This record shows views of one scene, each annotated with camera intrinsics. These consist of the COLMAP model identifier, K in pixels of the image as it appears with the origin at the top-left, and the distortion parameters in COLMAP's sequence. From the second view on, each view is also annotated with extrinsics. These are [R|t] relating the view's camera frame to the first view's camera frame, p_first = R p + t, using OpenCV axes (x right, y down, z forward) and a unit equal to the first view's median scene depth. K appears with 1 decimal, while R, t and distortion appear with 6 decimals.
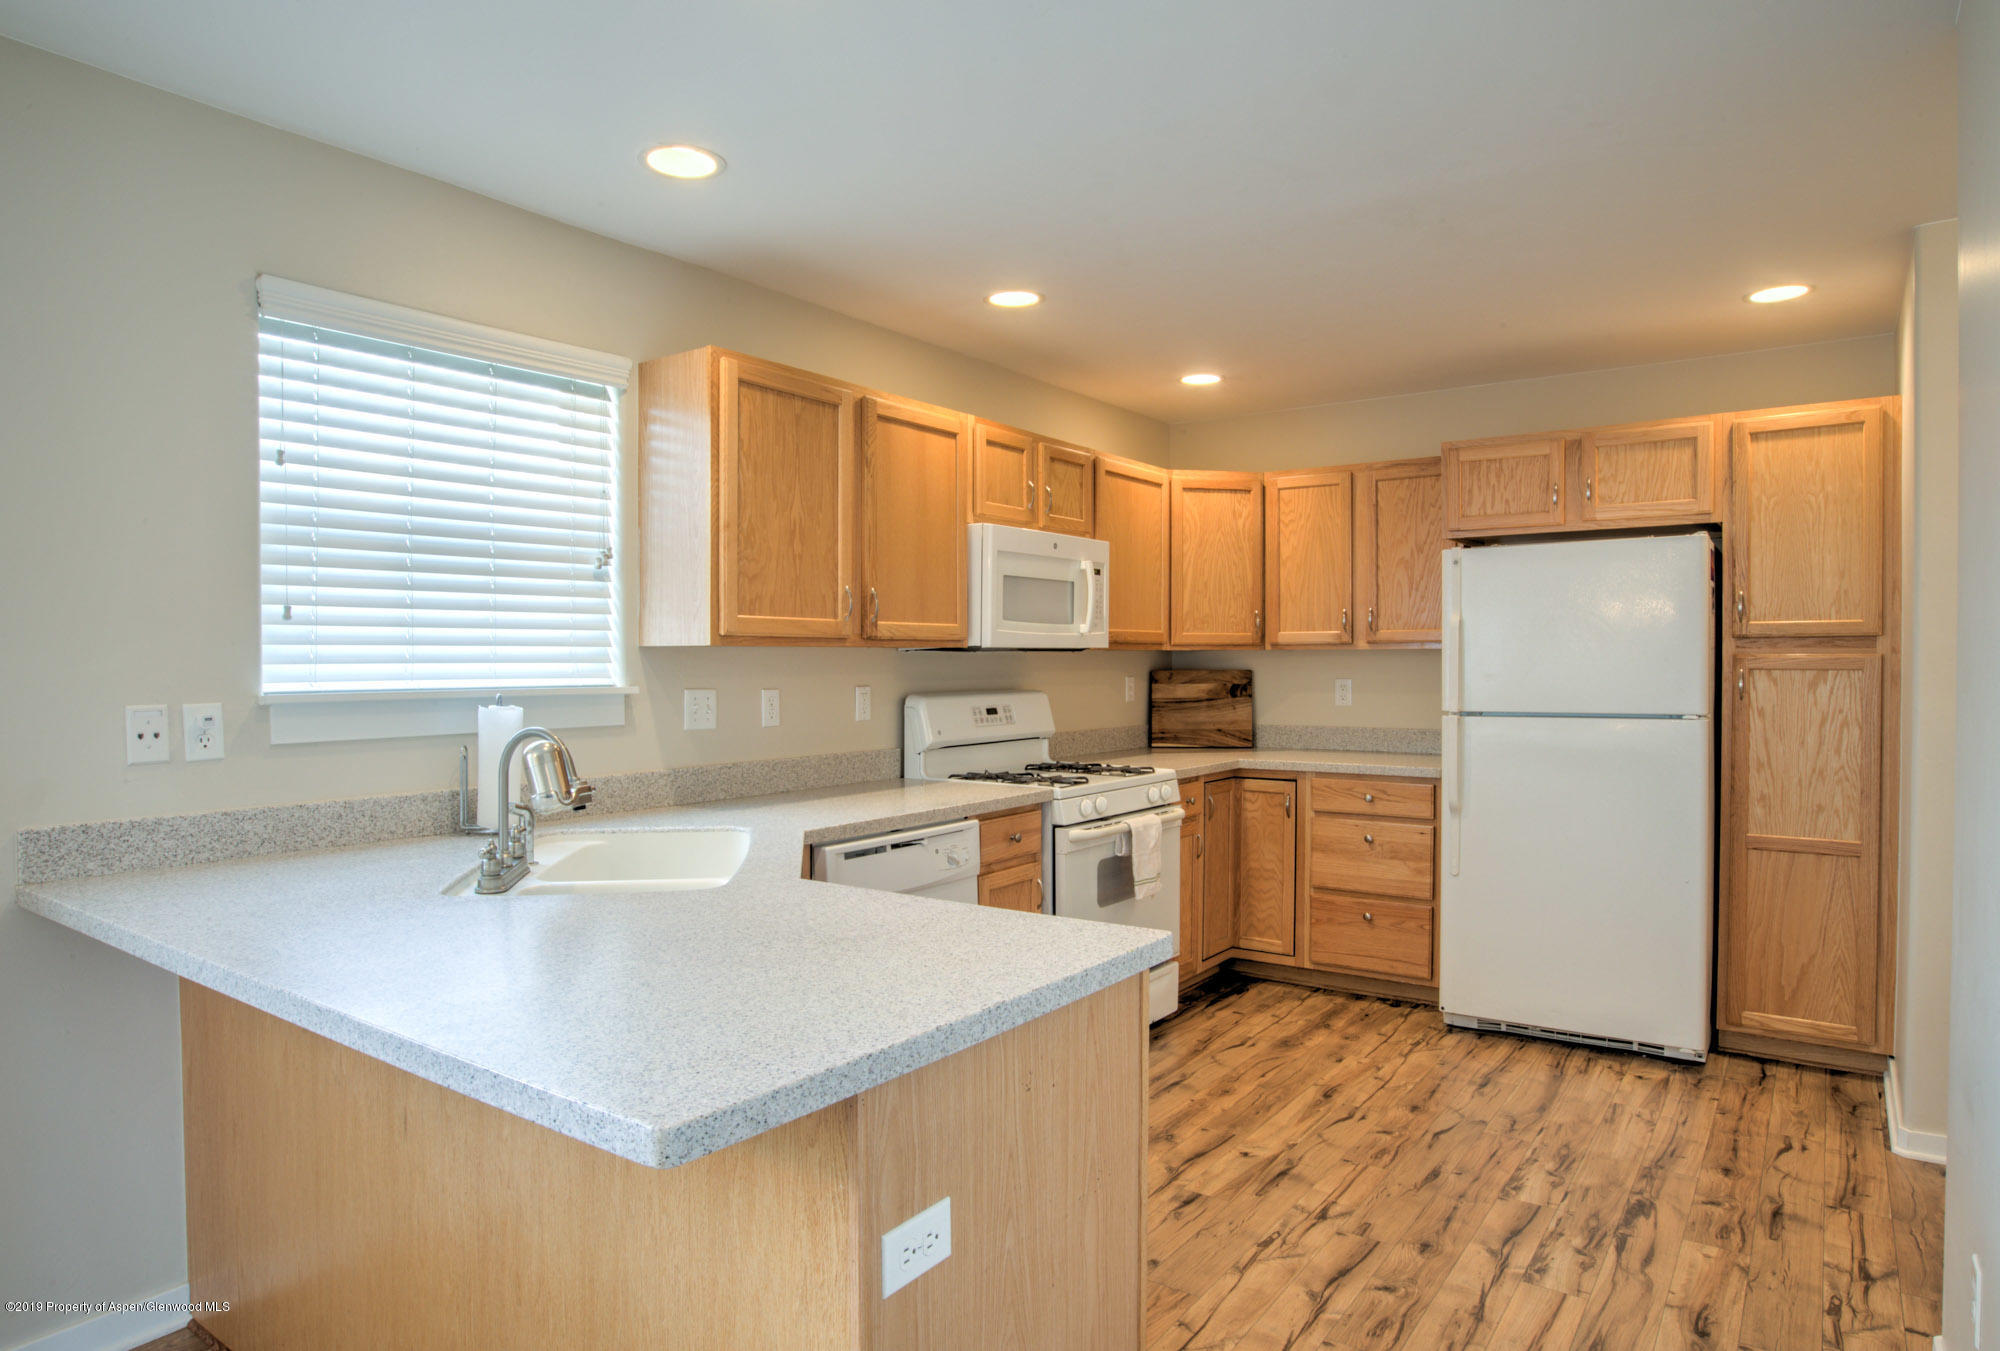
lens RADIAL K [[1184.3, 0, 1001.0], [0, 1184.3, 675.3], [0, 0, 1]] dist [-0.028067, 0.001031]
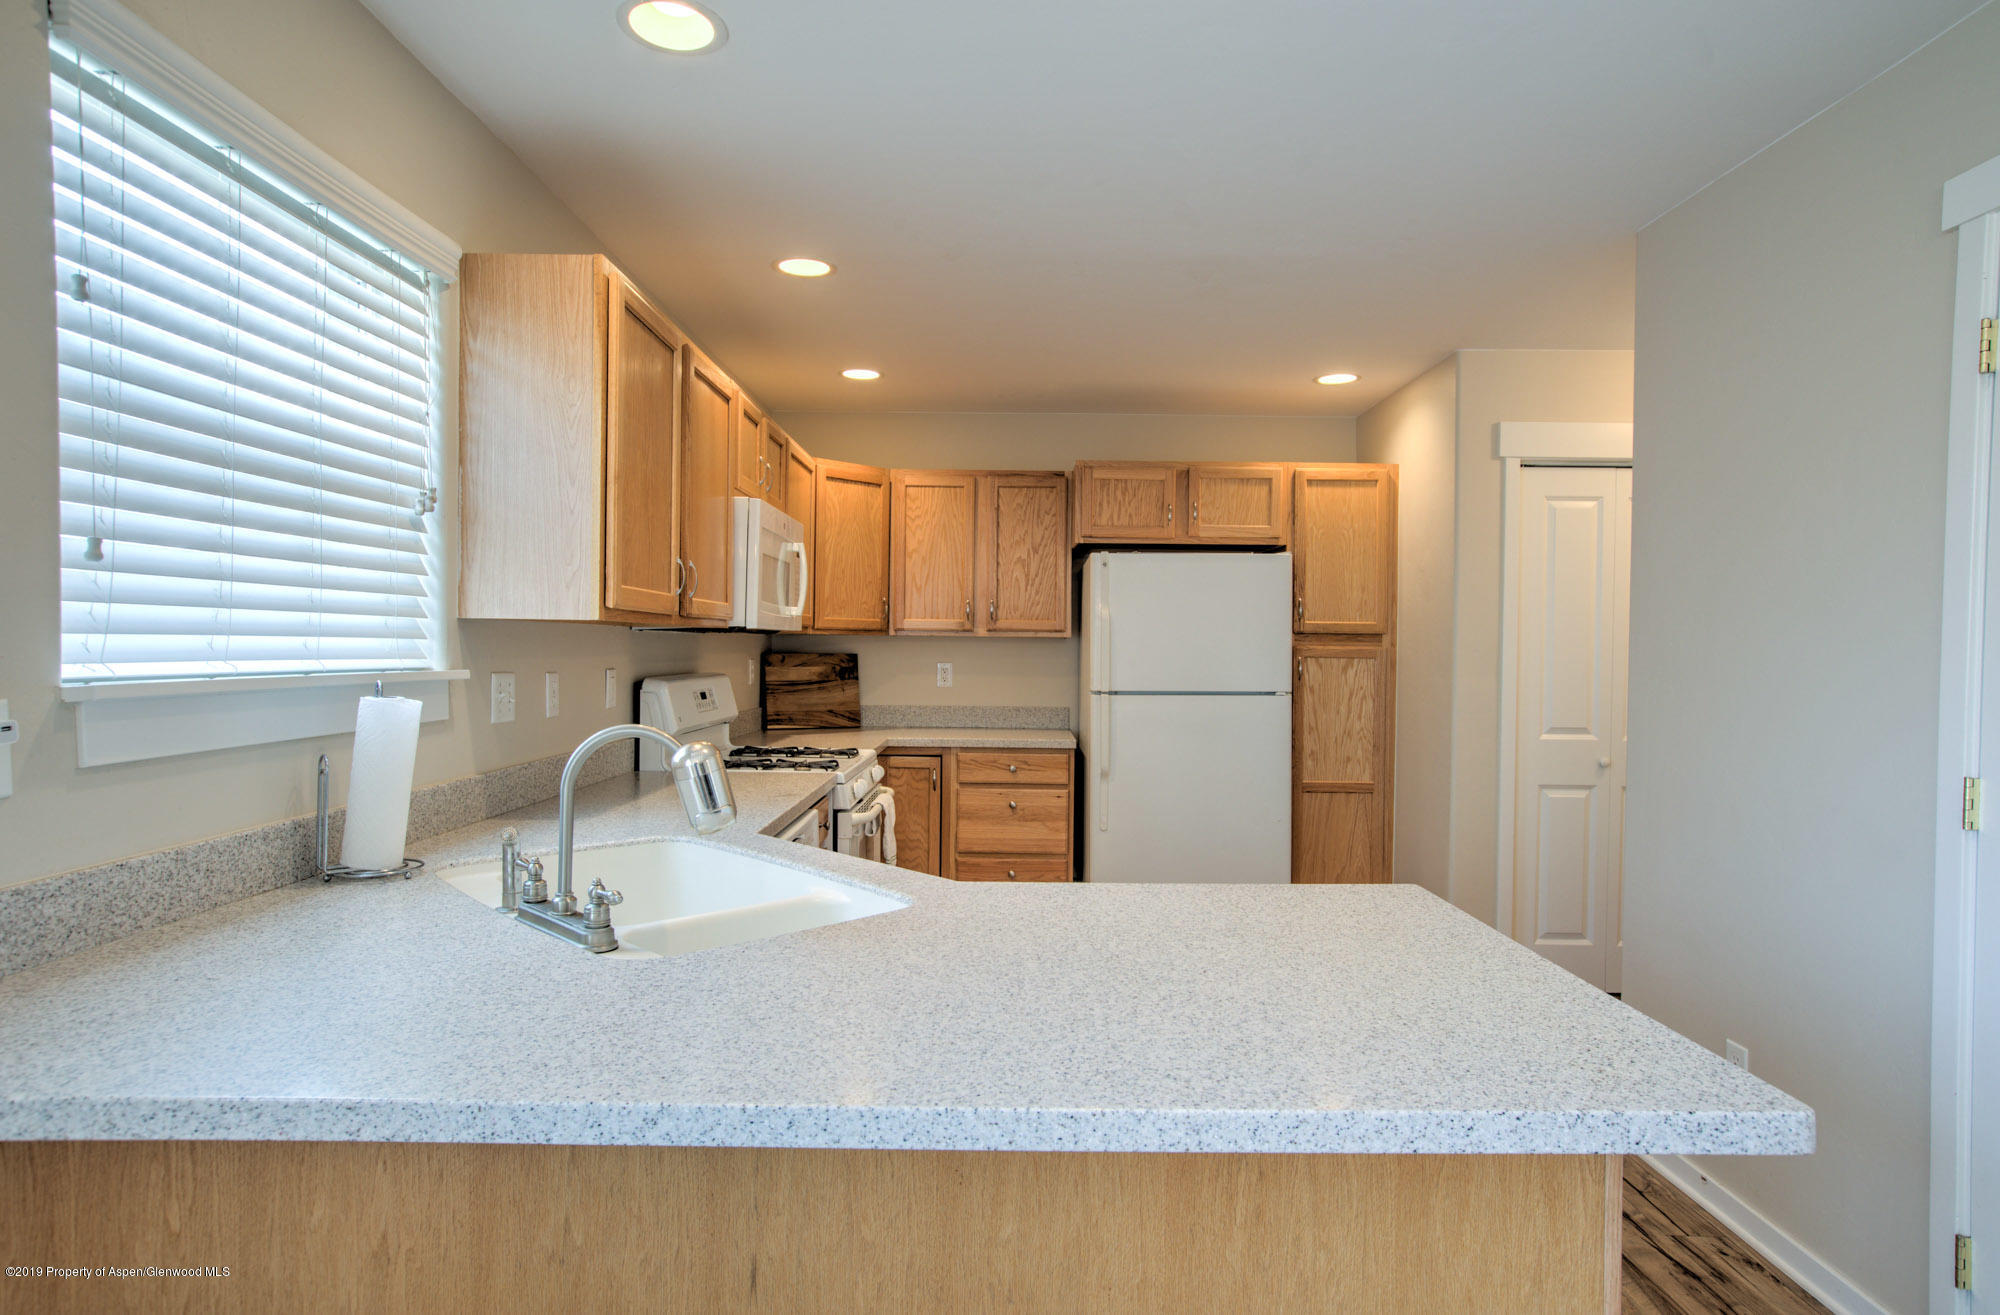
lens RADIAL K [[1108.6, 0, 998.1], [0, 1108.6, 662.7], [0, 0, 1]] dist [-0.002165, 0.020650]
pose [[0.819313, 0.003892, 0.573333, -0.364596], [-0.006522, 0.999976, 0.002532, 0.000301], [-0.573309, -0.005814, 0.819318, 0.166277]]
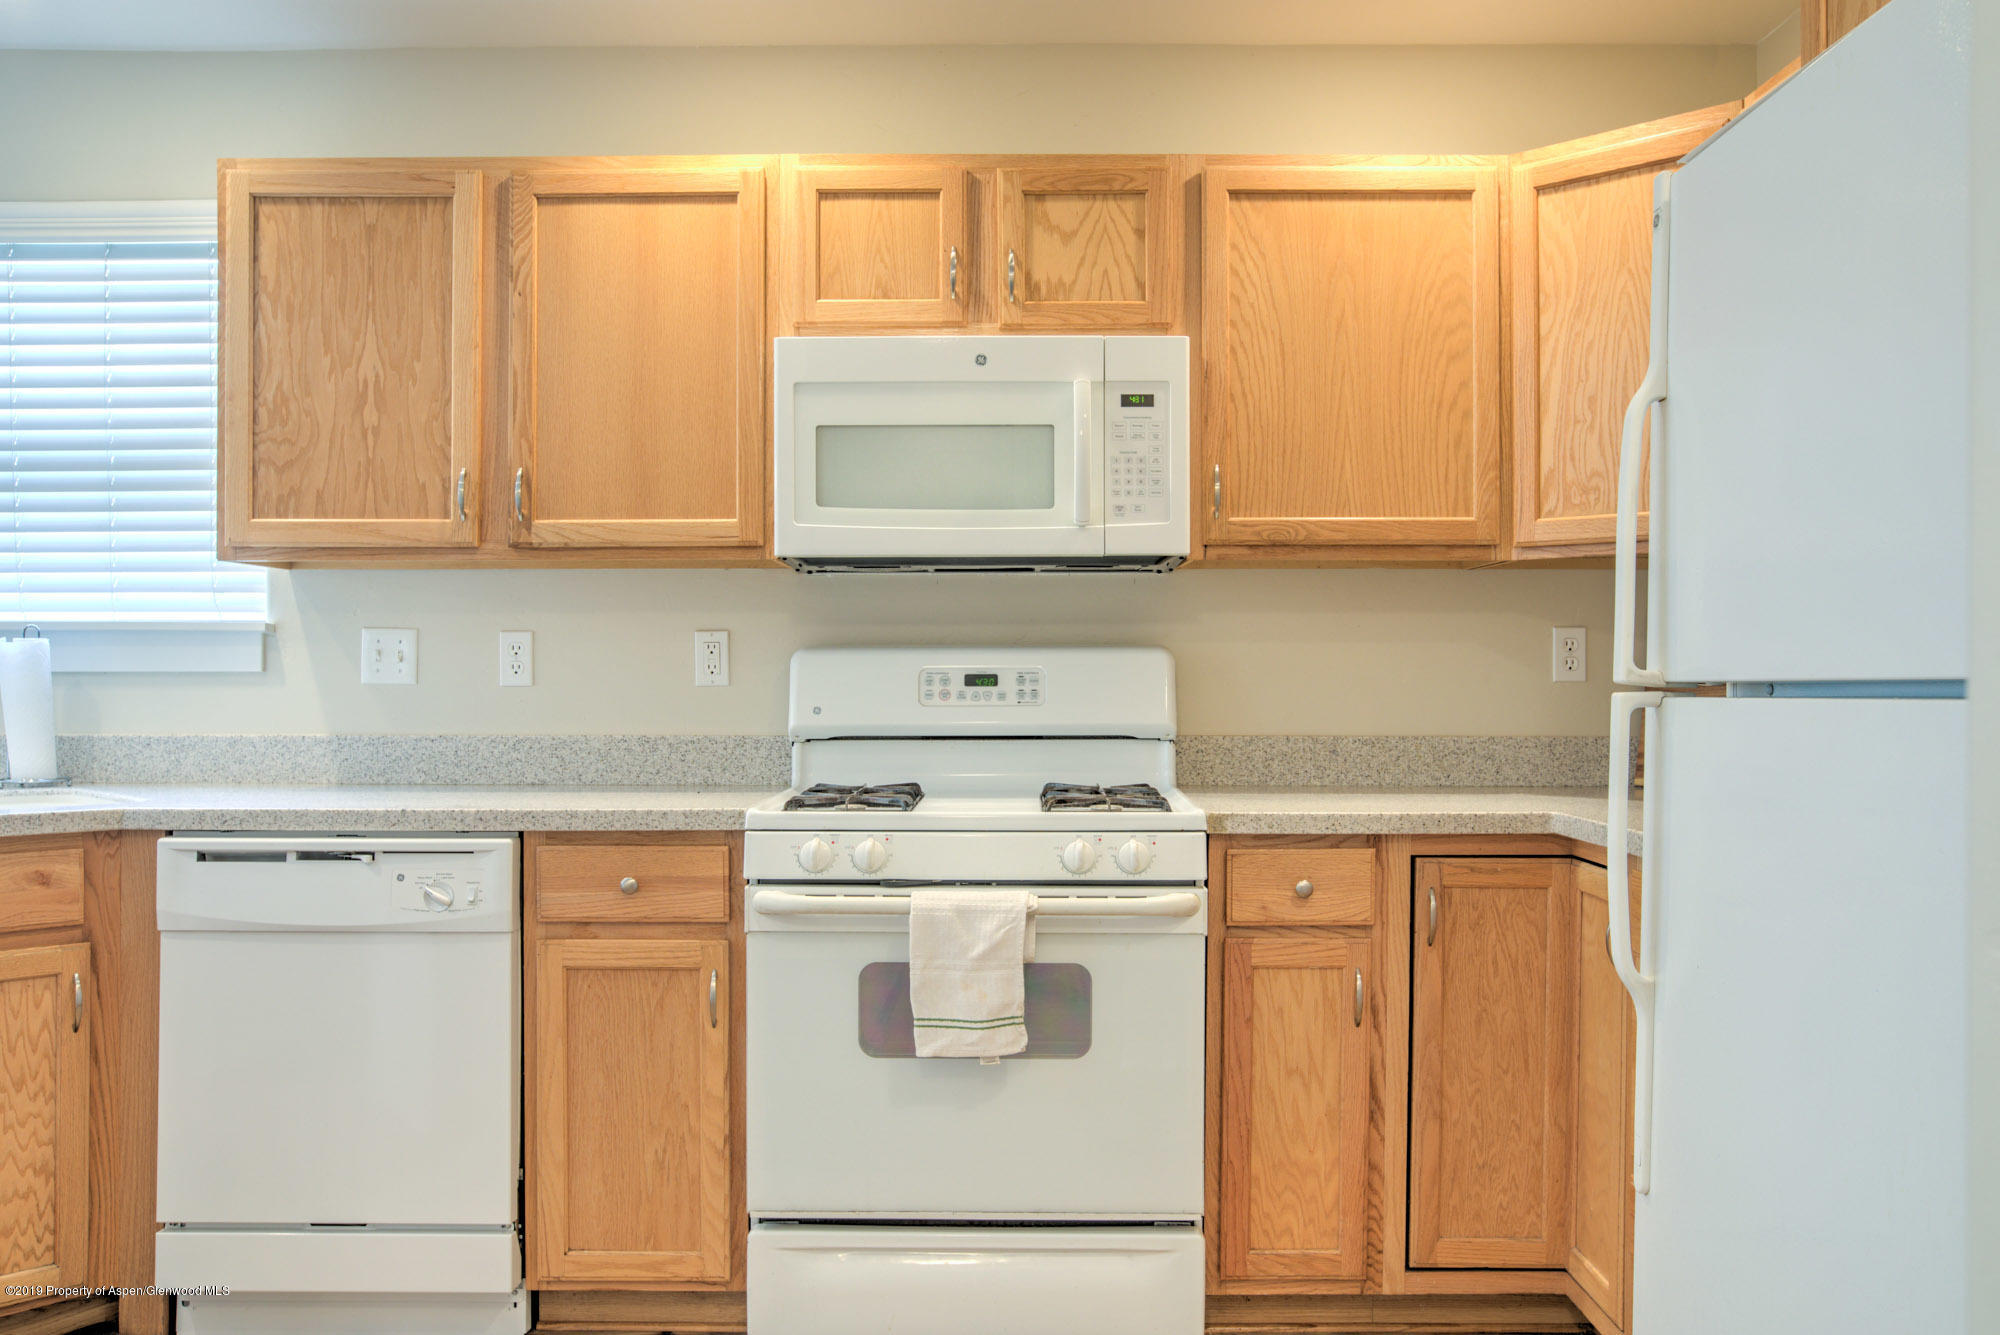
lens RADIAL K [[1723.4, 0, 999.5], [0, 1723.4, 665.2], [0, 0, 1]] dist [-0.029729, 0.010119]
pose [[0.572329, -0.002010, -0.820021, 0.732255], [-0.012531, 0.999859, -0.011197, 0.036609], [0.819928, 0.016684, 0.572223, 0.624532]]
